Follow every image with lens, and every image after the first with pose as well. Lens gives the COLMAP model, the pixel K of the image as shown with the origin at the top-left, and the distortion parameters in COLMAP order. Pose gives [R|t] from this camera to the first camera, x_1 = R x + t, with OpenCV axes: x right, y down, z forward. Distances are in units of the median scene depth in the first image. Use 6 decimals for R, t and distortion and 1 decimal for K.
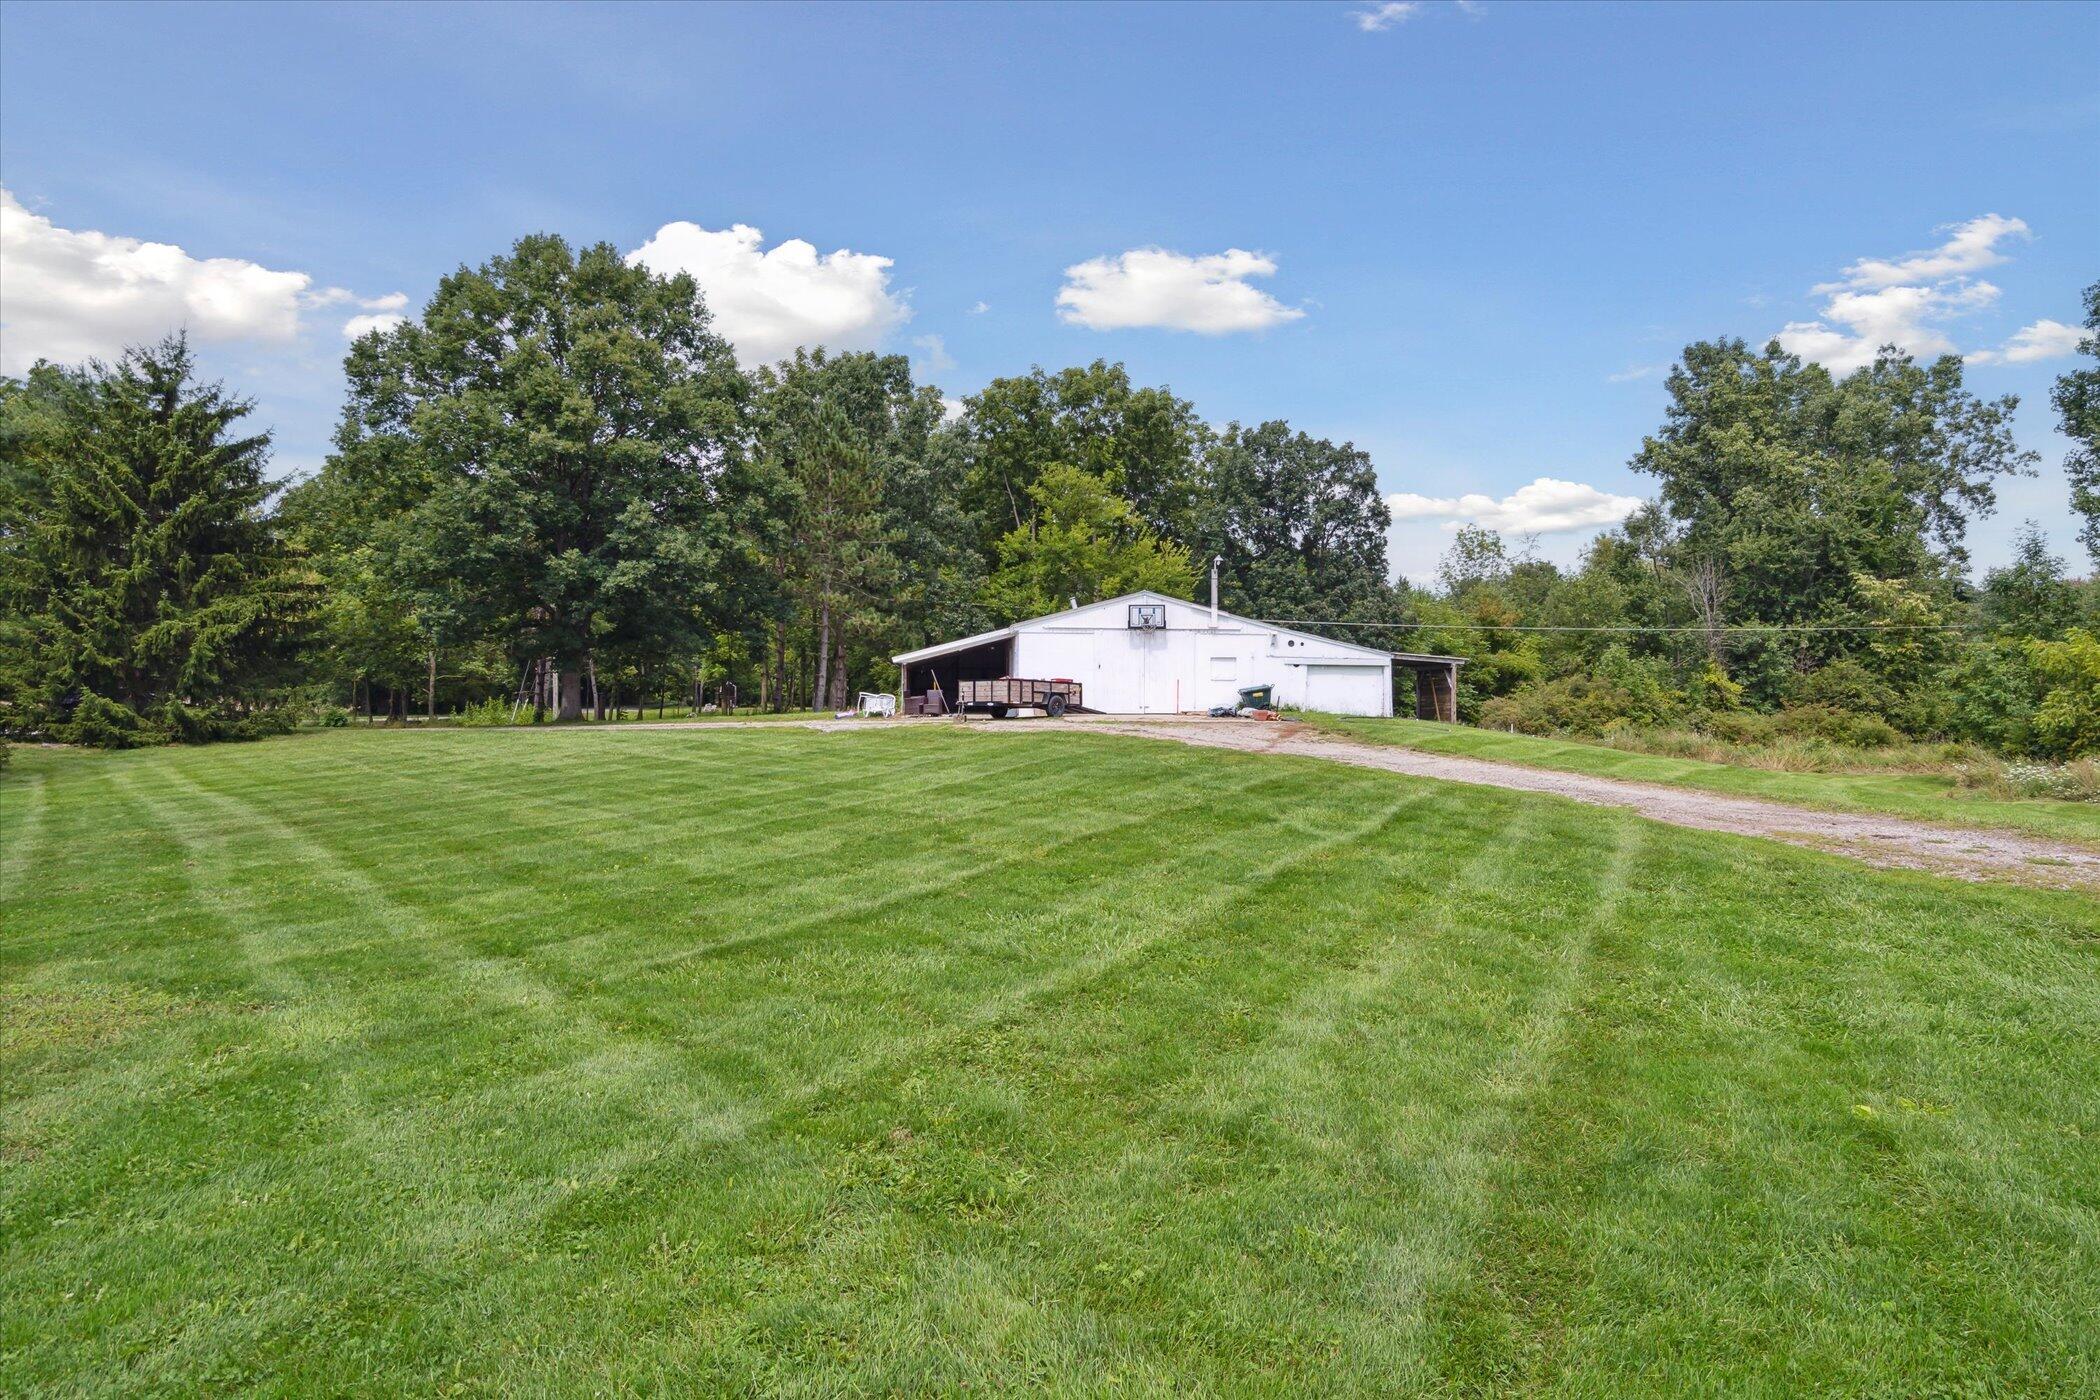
lens RADIAL K [[1190.8, 0, 1050.0], [0, 1190.8, 700.0], [0, 0, 1]] dist [0.002843, 0.000277]
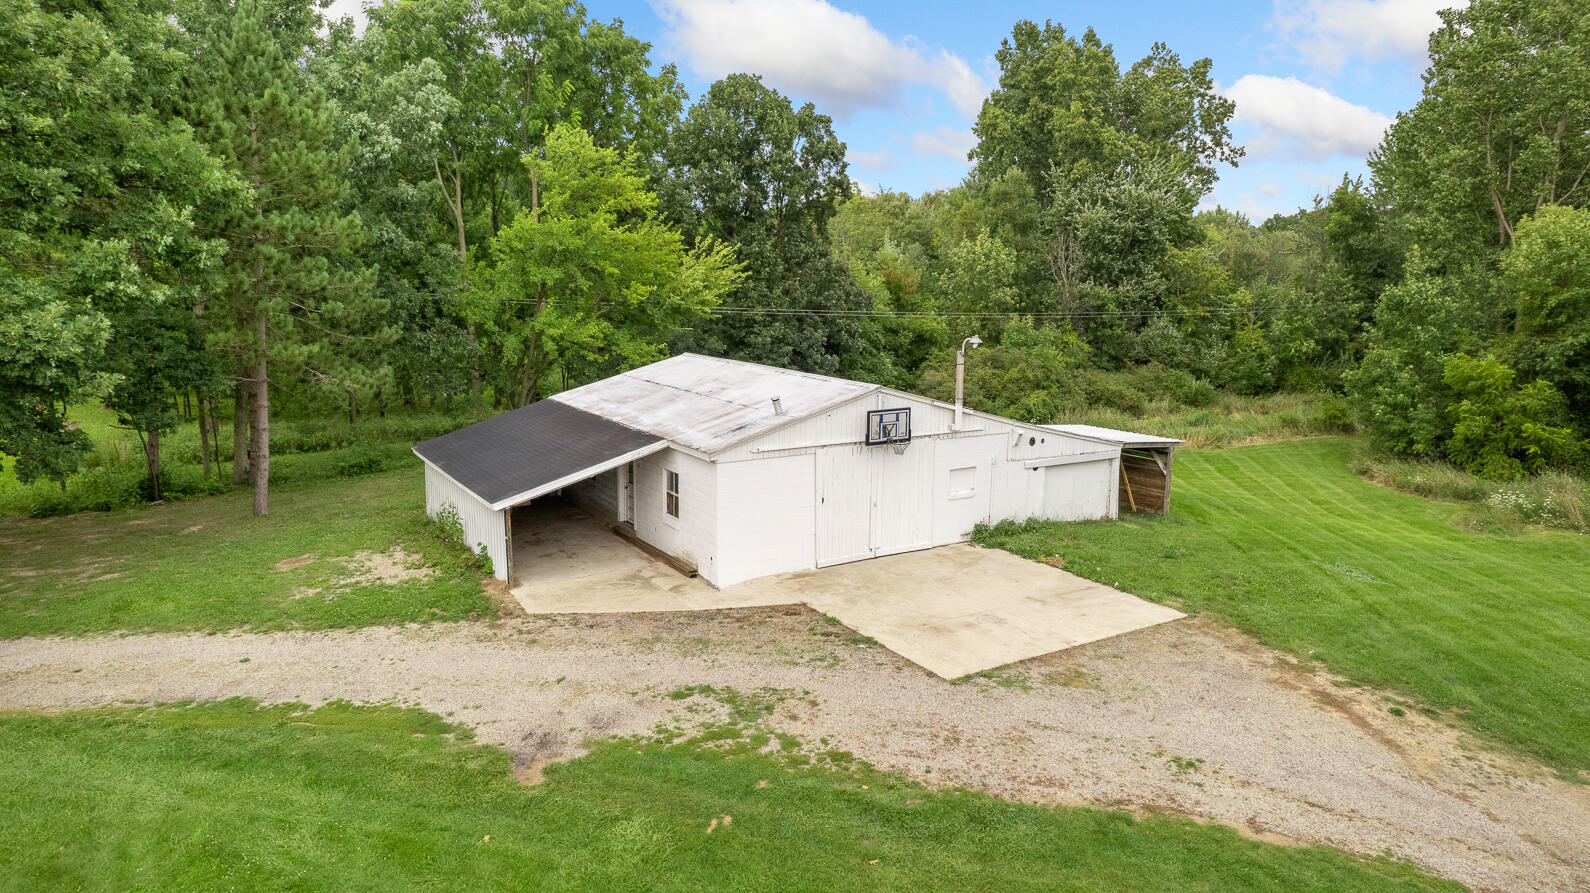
lens RADIAL K [[1018.9, 0, 795.0], [0, 1018.9, 446.5], [0, 0, 1]] dist [-0.079318, 0.076278]
pose [[0.890786, -0.077469, 0.447771, -0.225161], [0.000002, 0.985362, 0.170472, -0.153270], [-0.454423, -0.151853, 0.877747, 0.481799]]
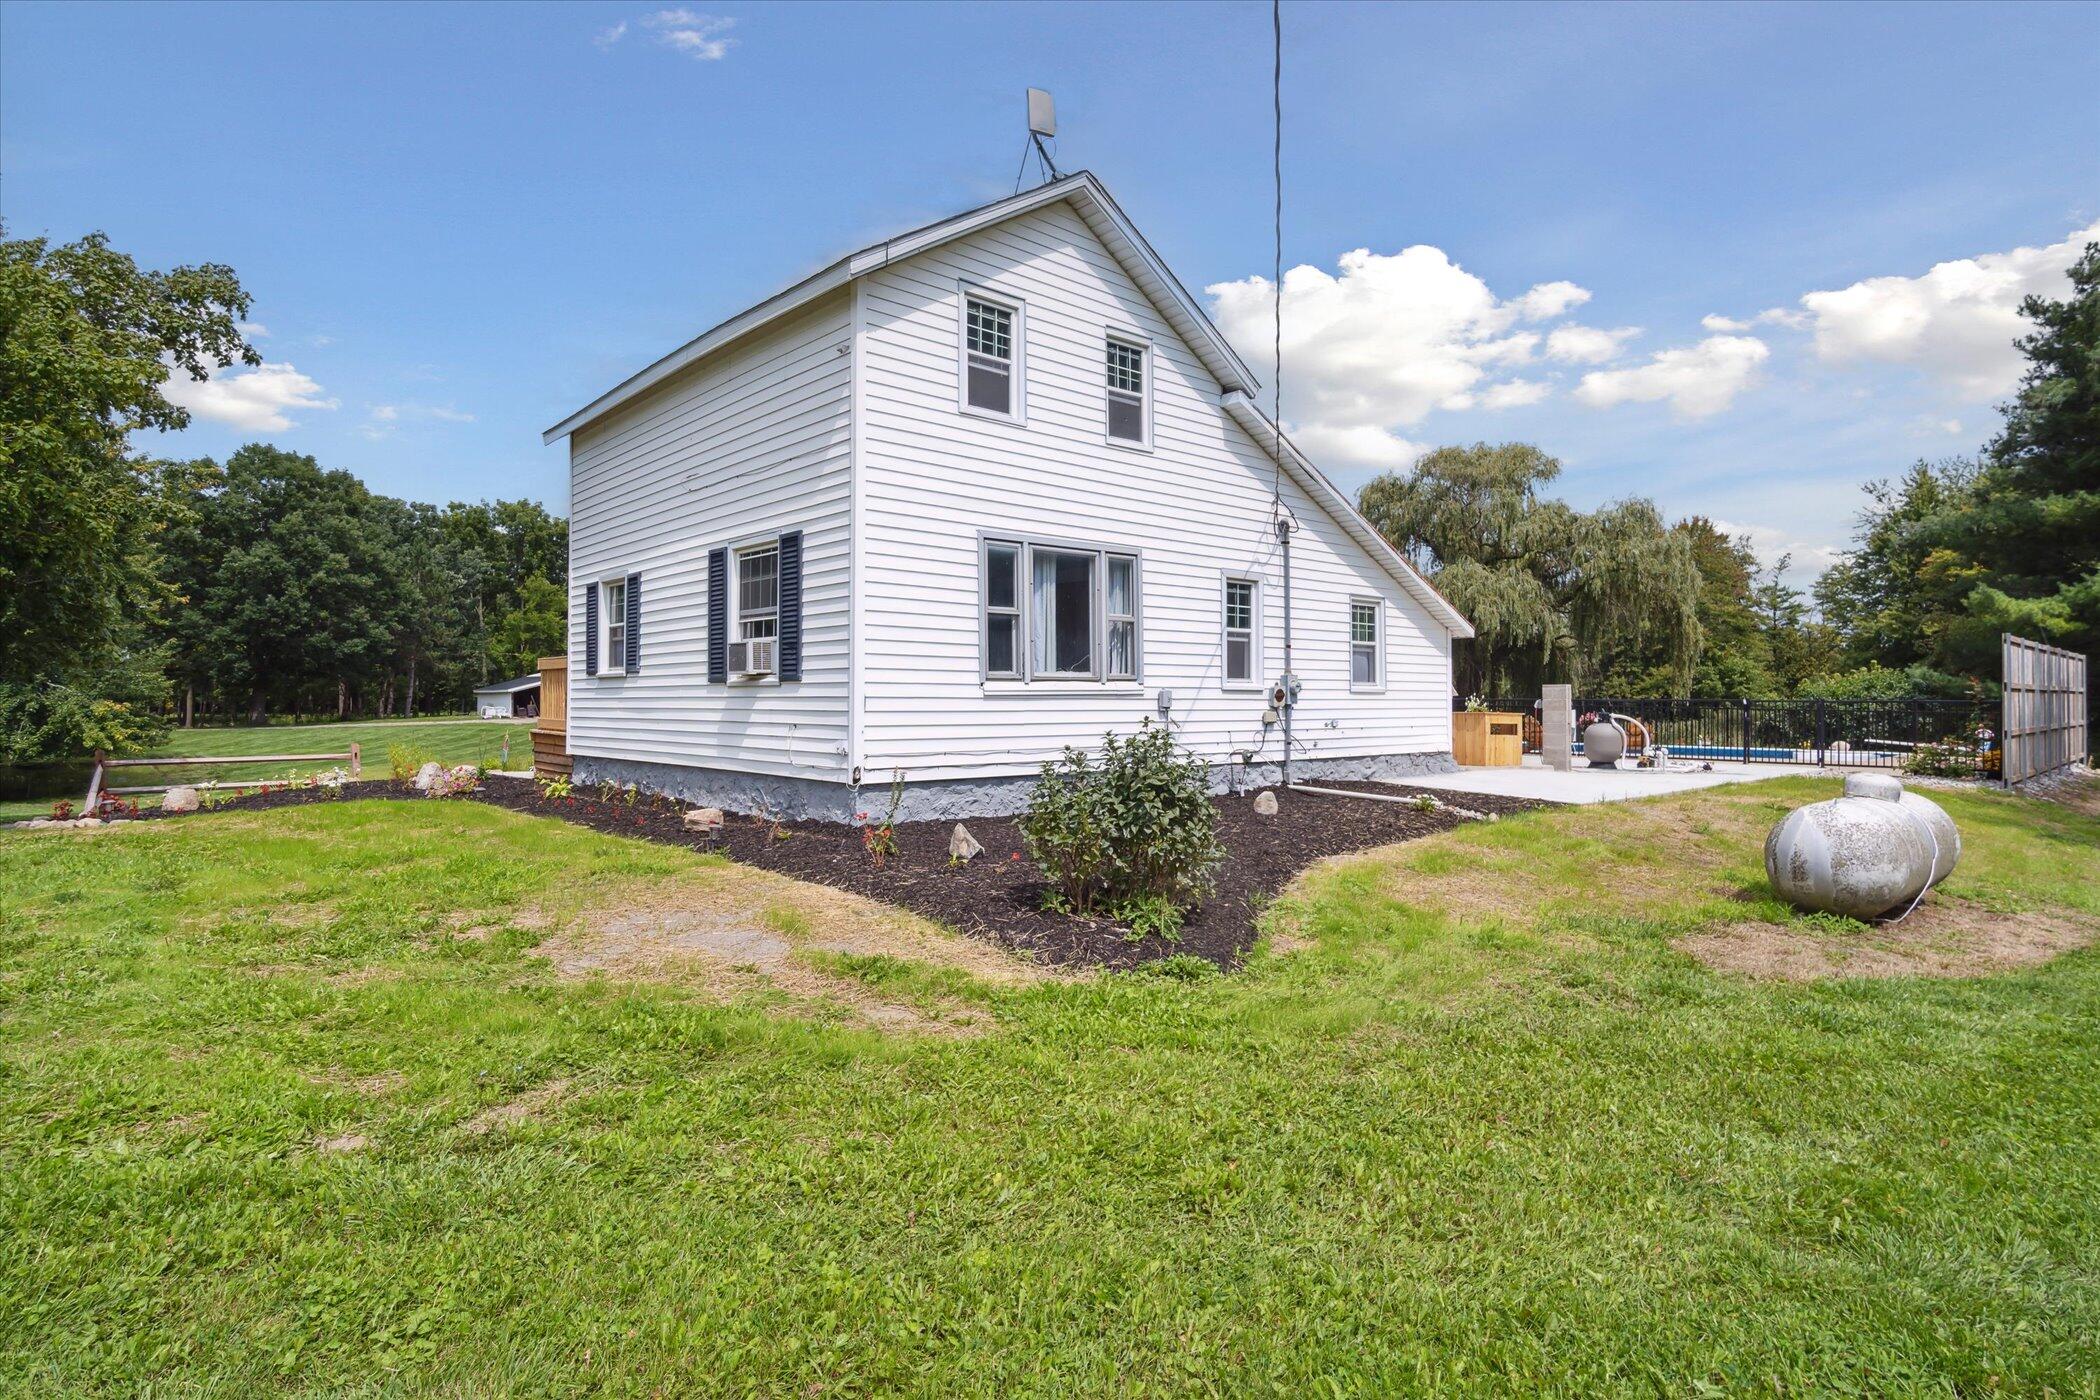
lens RADIAL K [[1190.8, 0, 1050.0], [0, 1190.8, 700.0], [0, 0, 1]] dist [0.002843, 0.000277]
pose [[0.792636, -0.007825, 0.609645, -0.662930], [0.006579, 0.999969, 0.004281, -0.020393], [-0.609660, 0.000617, 0.792663, -1.262947]]
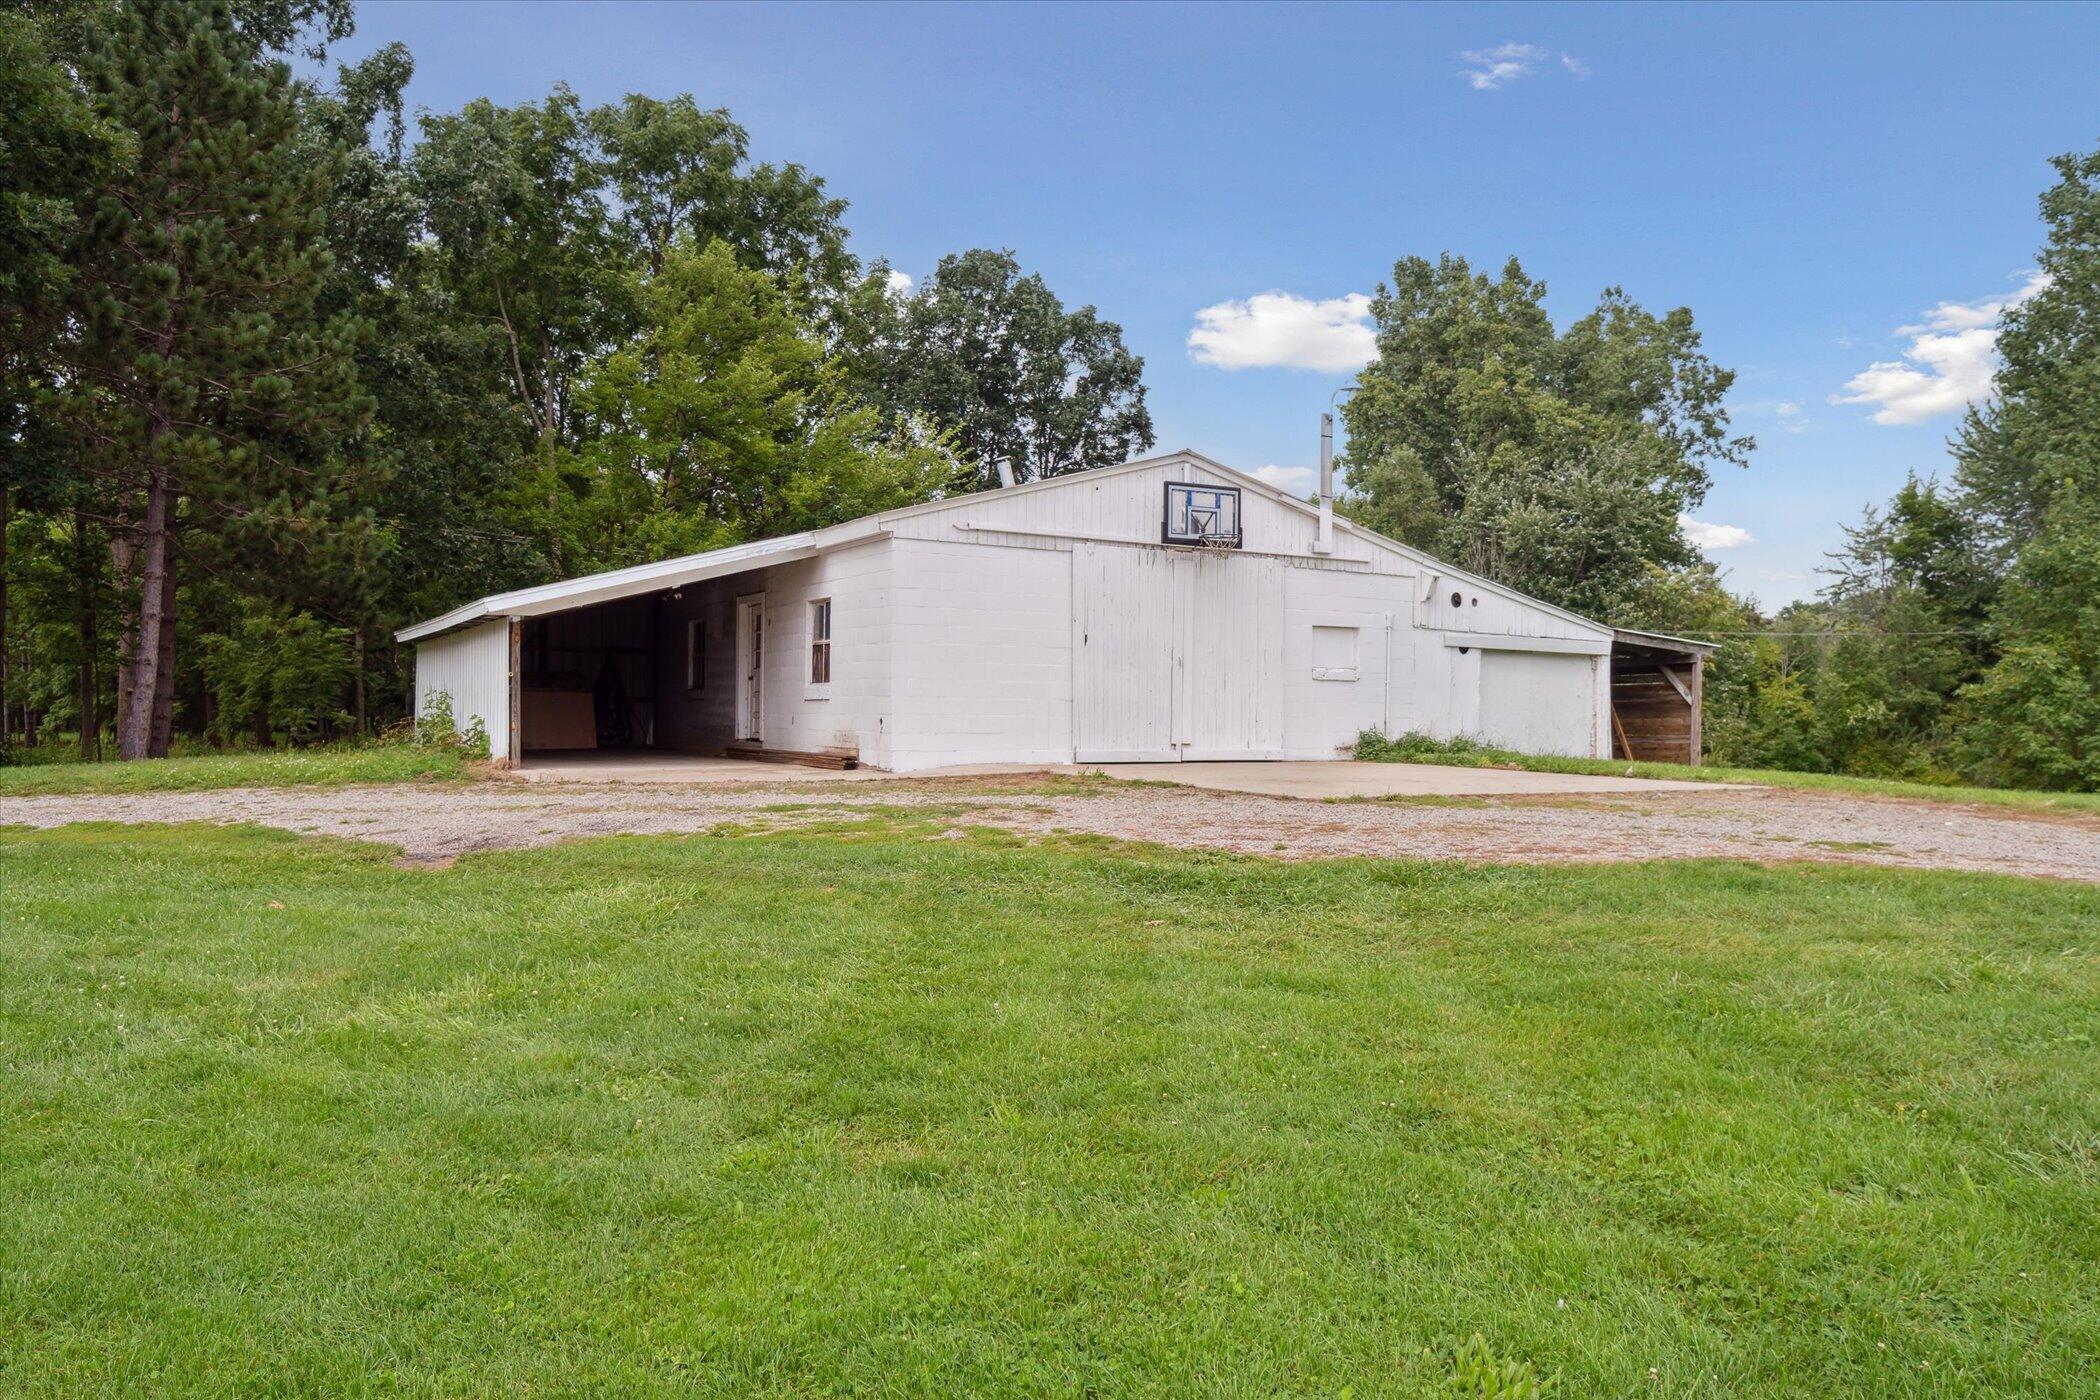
lens RADIAL K [[1496.4, 0, 1042.2], [0, 1496.4, 734.7], [0, 0, 1]] dist [-0.055740, 0.078672]
pose [[0.903086, -0.002298, 0.429454, -0.171968], [0.000435, 0.999990, 0.004435, 0.000463], [-0.429460, -0.003819, 0.903078, 0.553501]]
